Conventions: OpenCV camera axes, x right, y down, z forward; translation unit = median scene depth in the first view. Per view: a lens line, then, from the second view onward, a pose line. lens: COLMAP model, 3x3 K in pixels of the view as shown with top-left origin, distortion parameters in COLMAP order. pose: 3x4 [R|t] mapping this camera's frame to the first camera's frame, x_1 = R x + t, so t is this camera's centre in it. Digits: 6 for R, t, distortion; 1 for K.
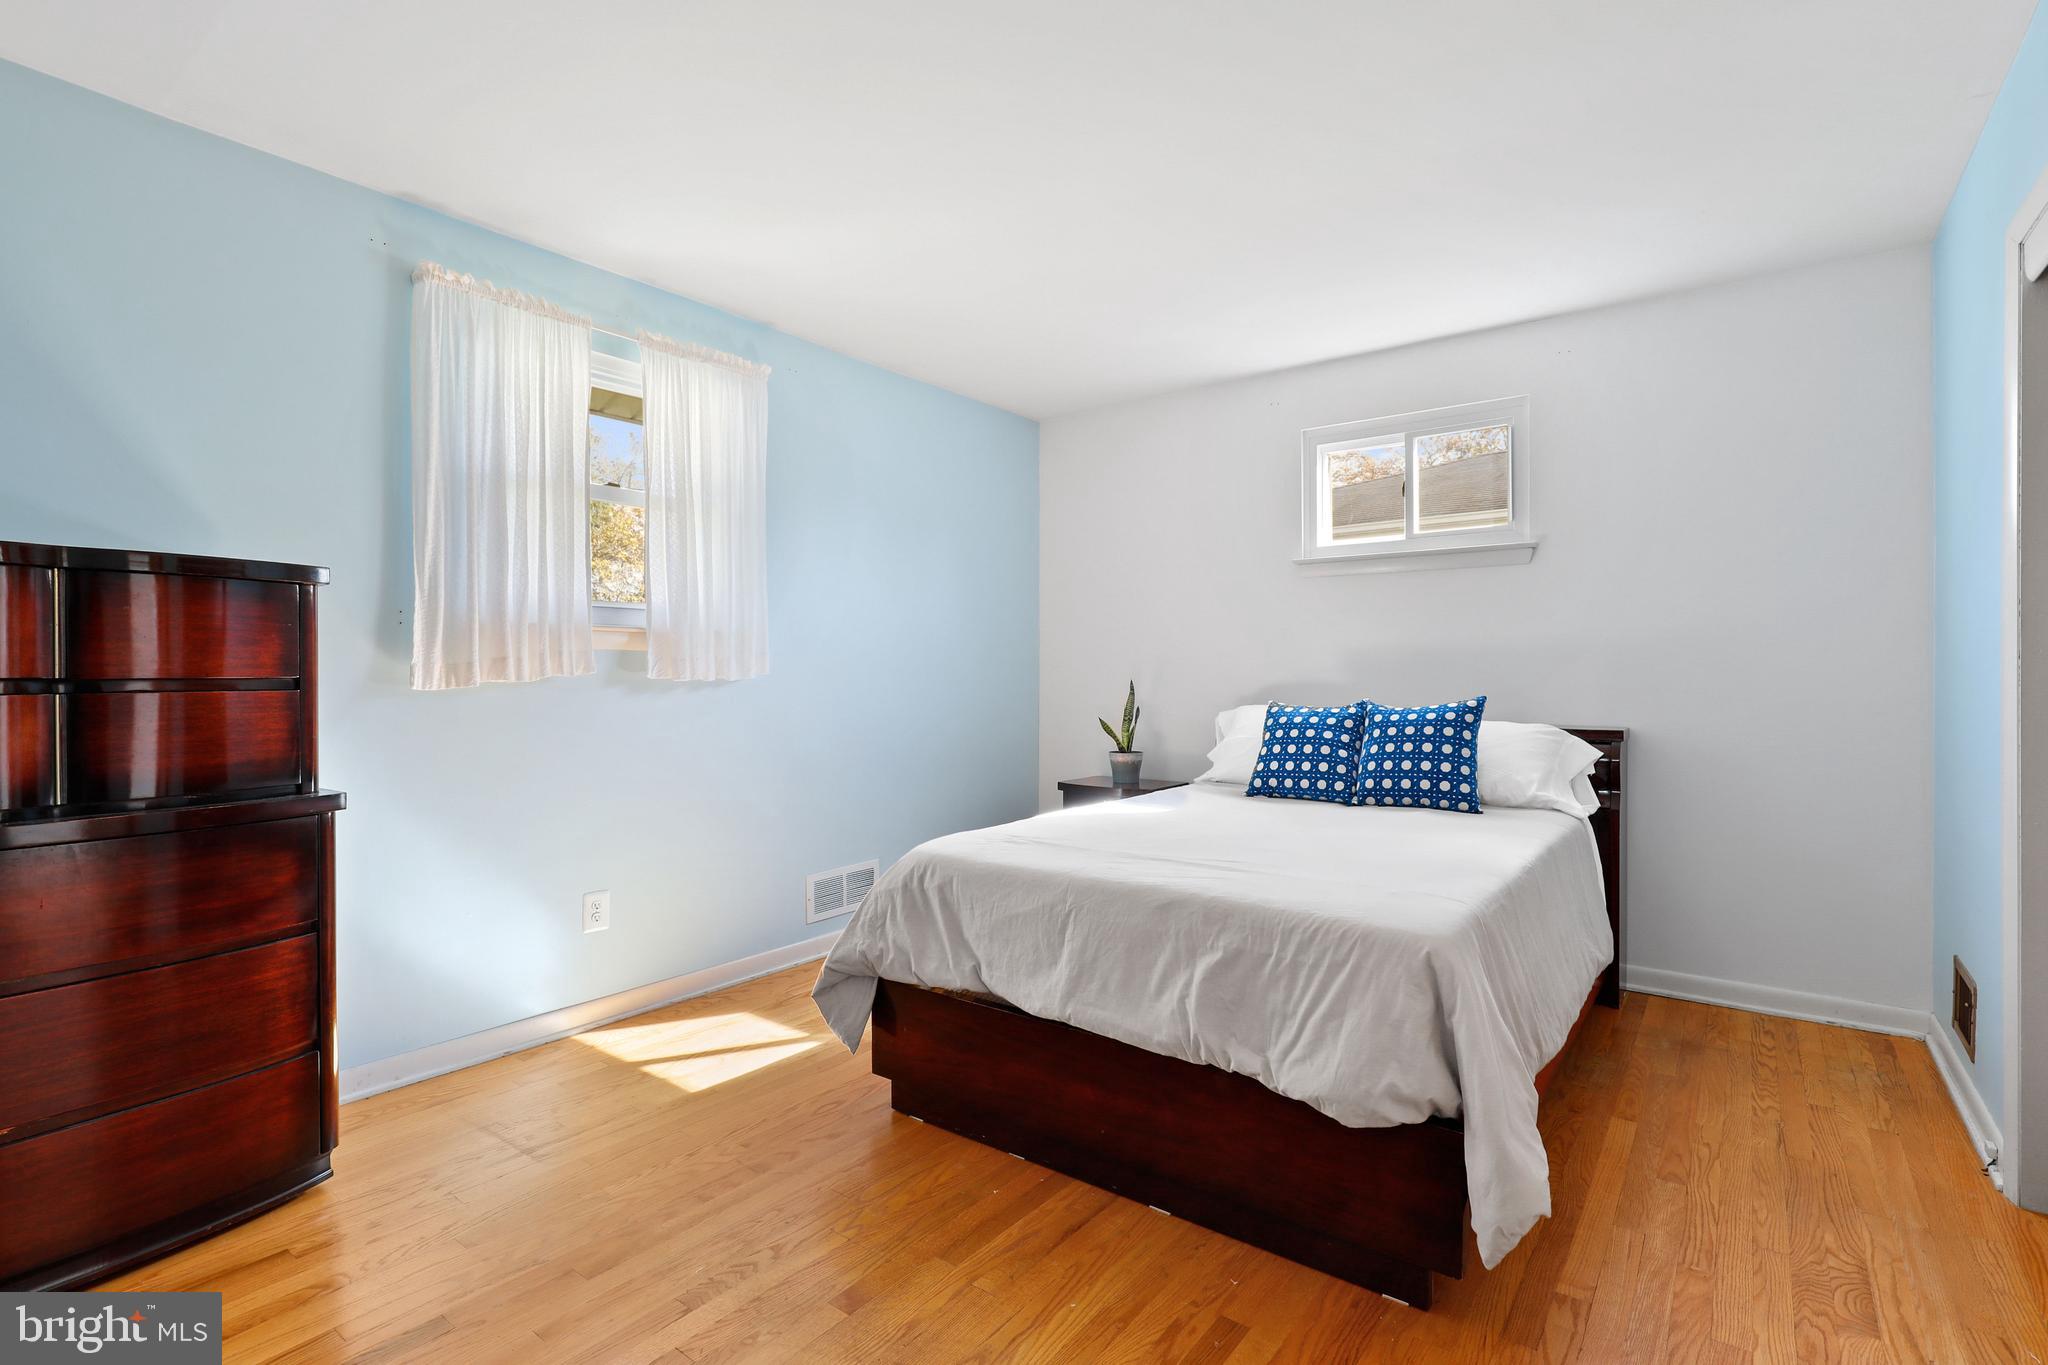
lens RADIAL K [[961.3, 0, 1025.5], [0, 961.3, 665.3], [0, 0, 1]] dist [-0.001528, 0.000198]
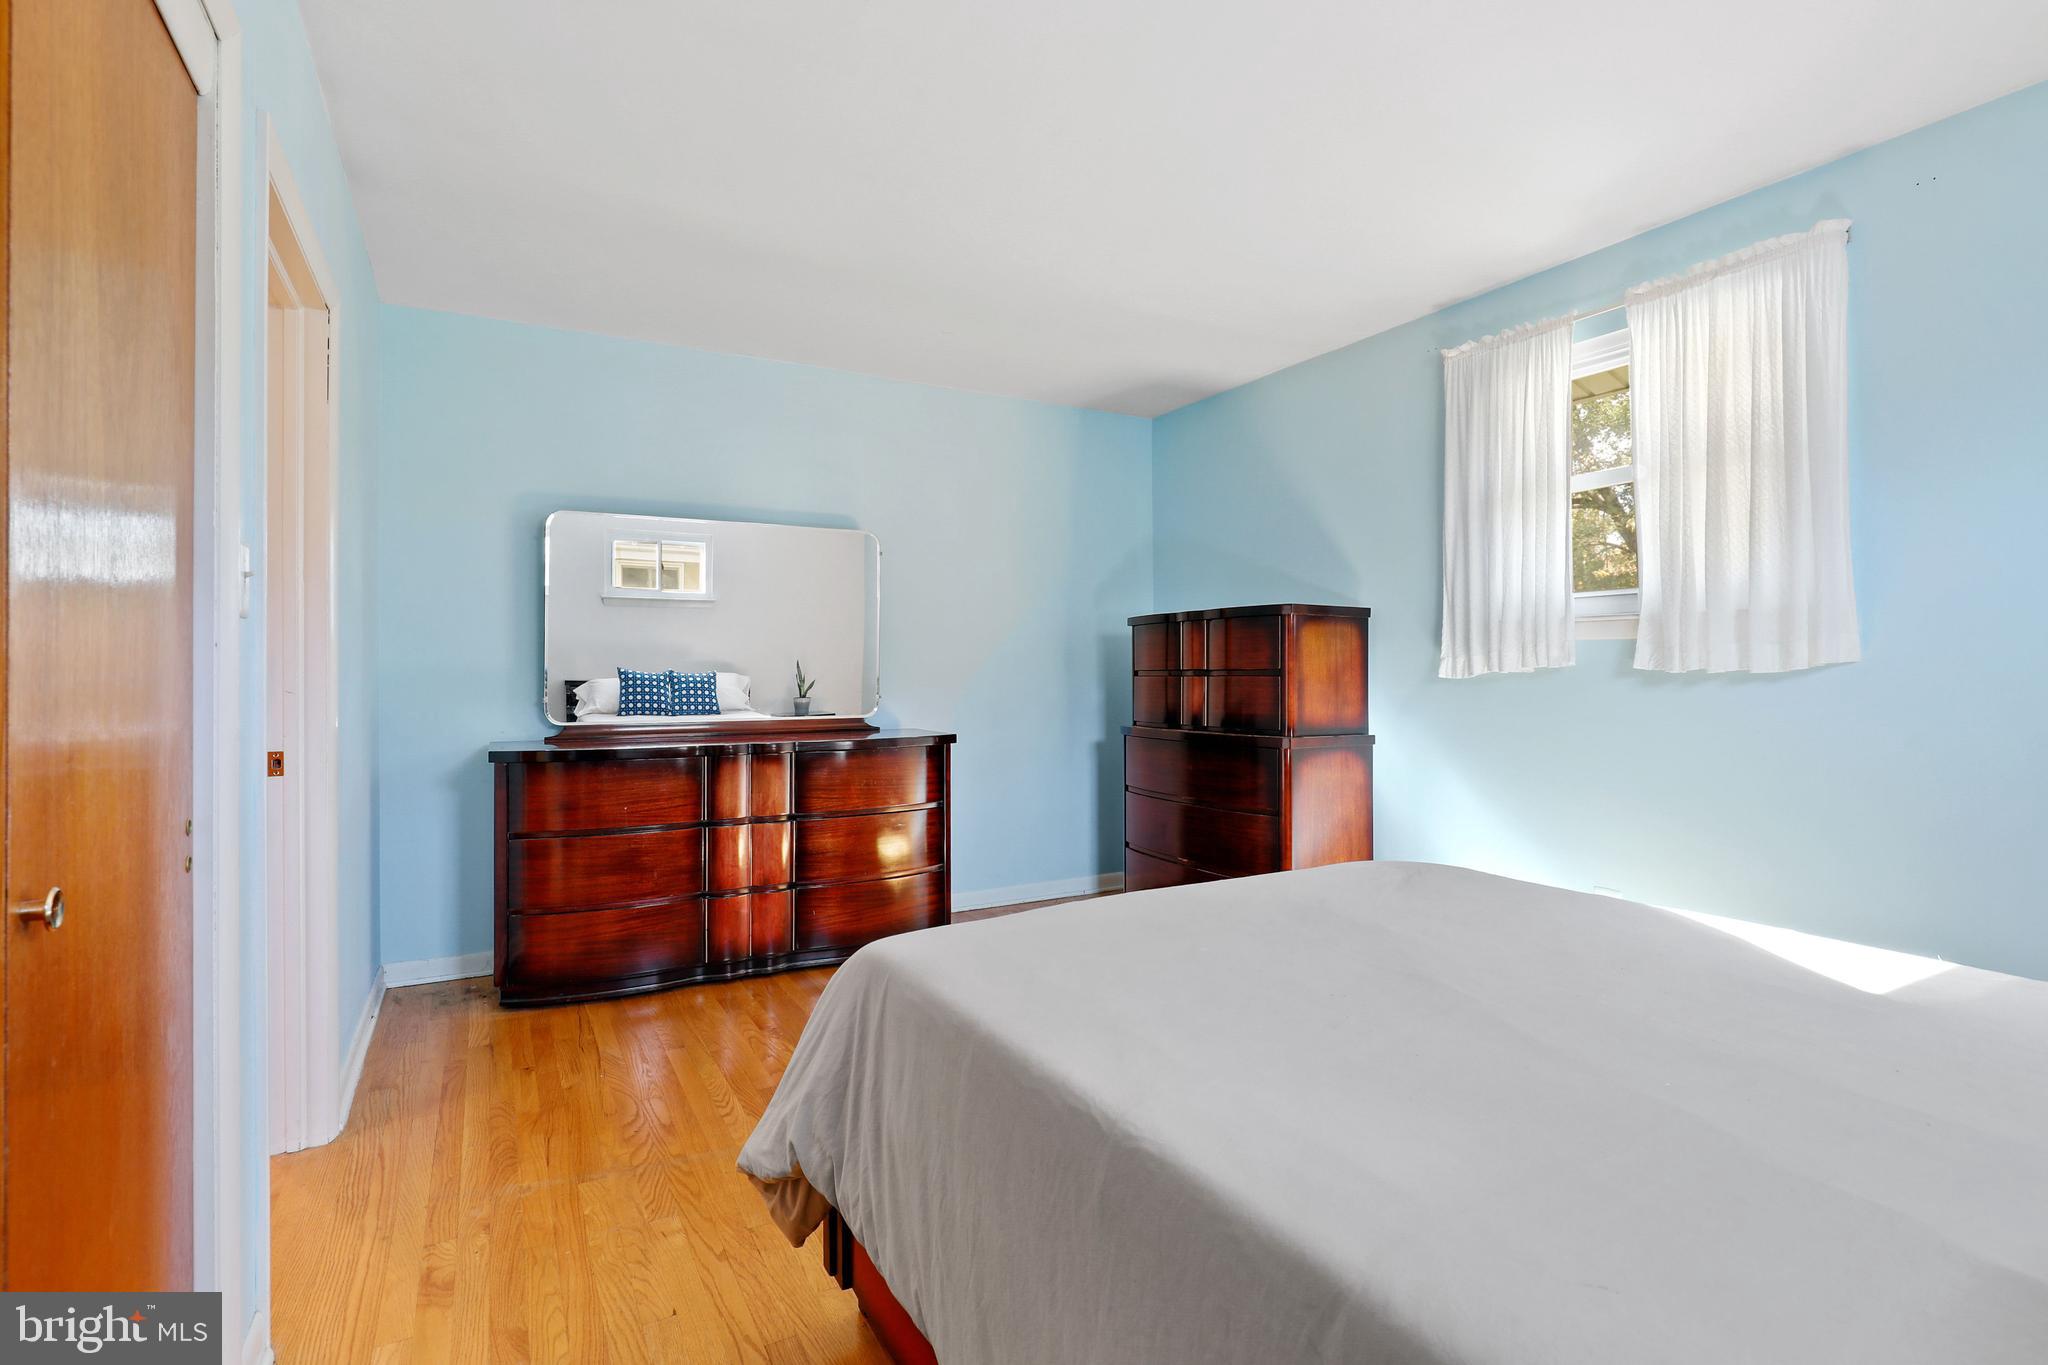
lens RADIAL K [[961.3, 0, 1025.5], [0, 961.3, 665.3], [0, 0, 1]] dist [-0.001528, 0.000198]
pose [[-0.384994, -0.009754, -0.922868, 0.789545], [0.008065, 0.999870, -0.013933, 0.021858], [0.922884, -0.012807, -0.384865, 0.963100]]
